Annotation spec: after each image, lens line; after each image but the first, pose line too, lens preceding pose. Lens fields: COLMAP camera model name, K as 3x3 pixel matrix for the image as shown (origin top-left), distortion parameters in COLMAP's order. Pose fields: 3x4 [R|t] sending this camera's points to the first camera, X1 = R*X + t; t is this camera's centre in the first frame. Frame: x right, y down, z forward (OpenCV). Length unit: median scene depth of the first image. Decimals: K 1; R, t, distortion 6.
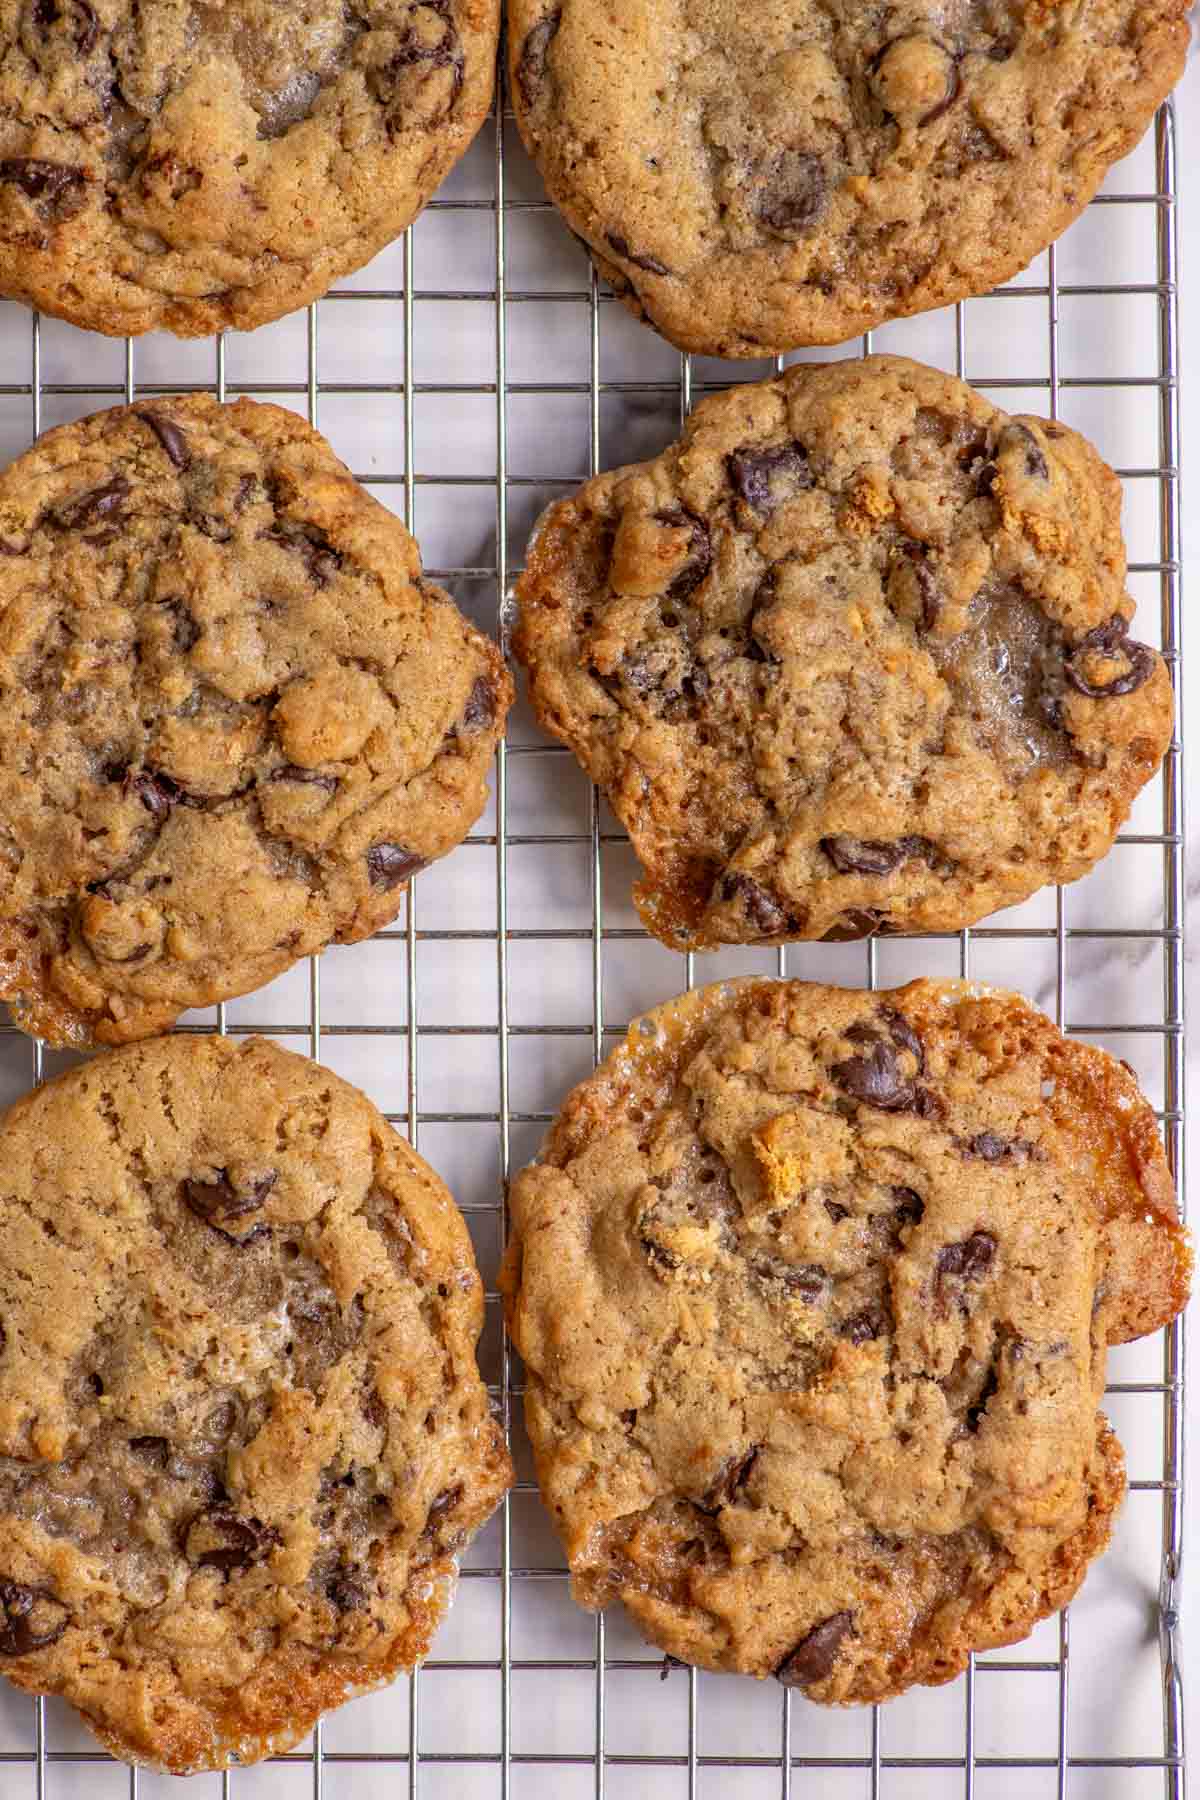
lens RADIAL K [[5827.9, 0, 601.8], [0, 5827.9, 1009.1], [0, 0, 1]] dist [0.055024, -2.938599]
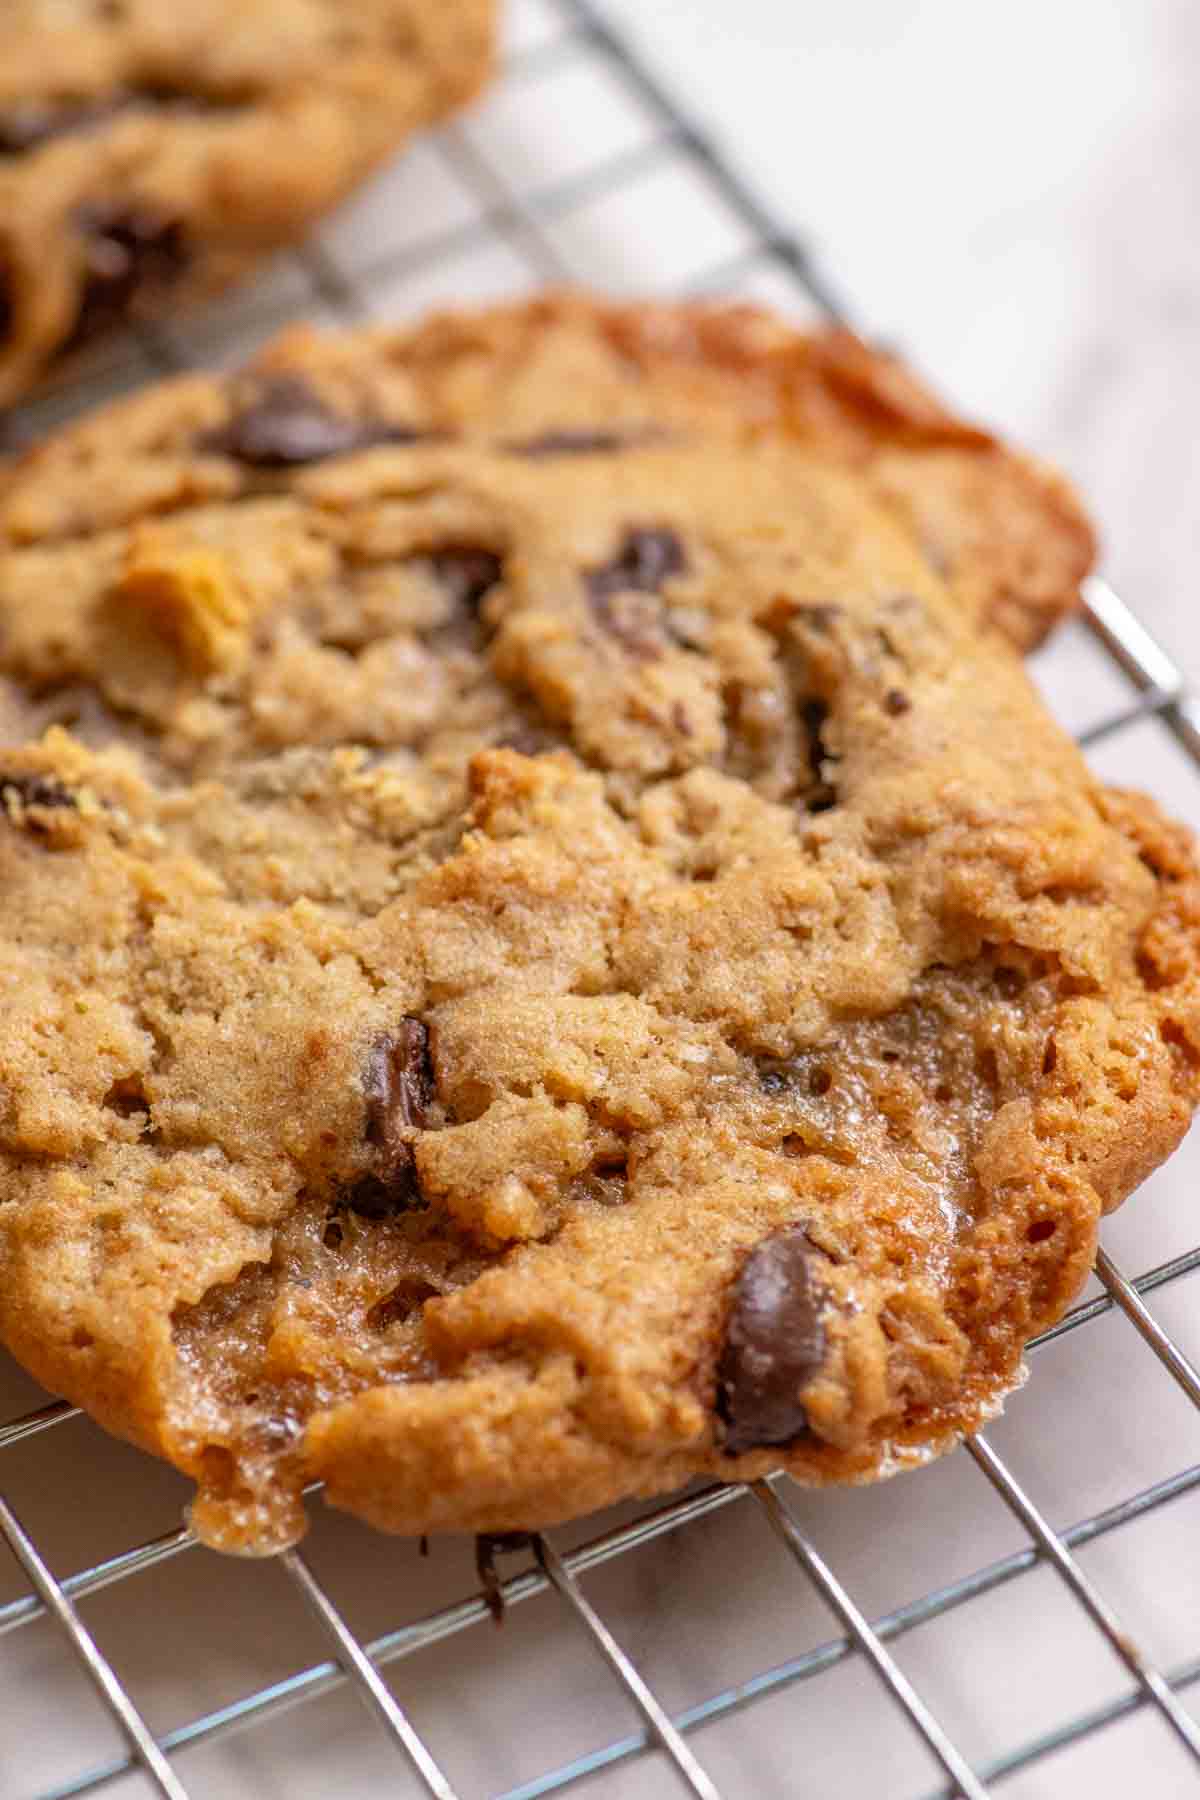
lens RADIAL K [[6560.6, 0, 600.0], [0, 6560.6, 900.0], [0, 0, 1]] dist [0.140236, -6.085895]
pose [[0.879441, -0.363105, 0.307796, -0.109042], [0.475849, 0.653925, -0.588175, 0.362608], [0.012293, 0.663729, 0.747872, 0.623482]]
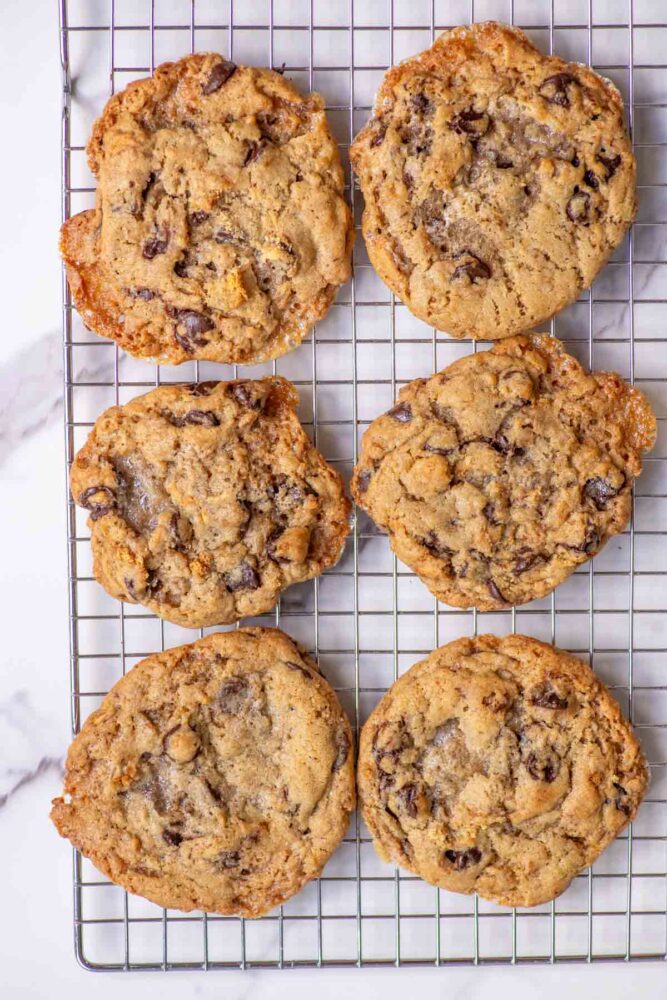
lens RADIAL K [[3026.6, 0, 333.5], [0, 3026.6, 500.0], [0, 0, 1]] dist [-0.022837, -1.290698]
pose [[-0.999988, 0.004862, -0.000691, -0.007544], [-0.004779, -0.995849, -0.090900, 0.051548], [-0.001130, -0.090895, 0.995860, -0.220101]]
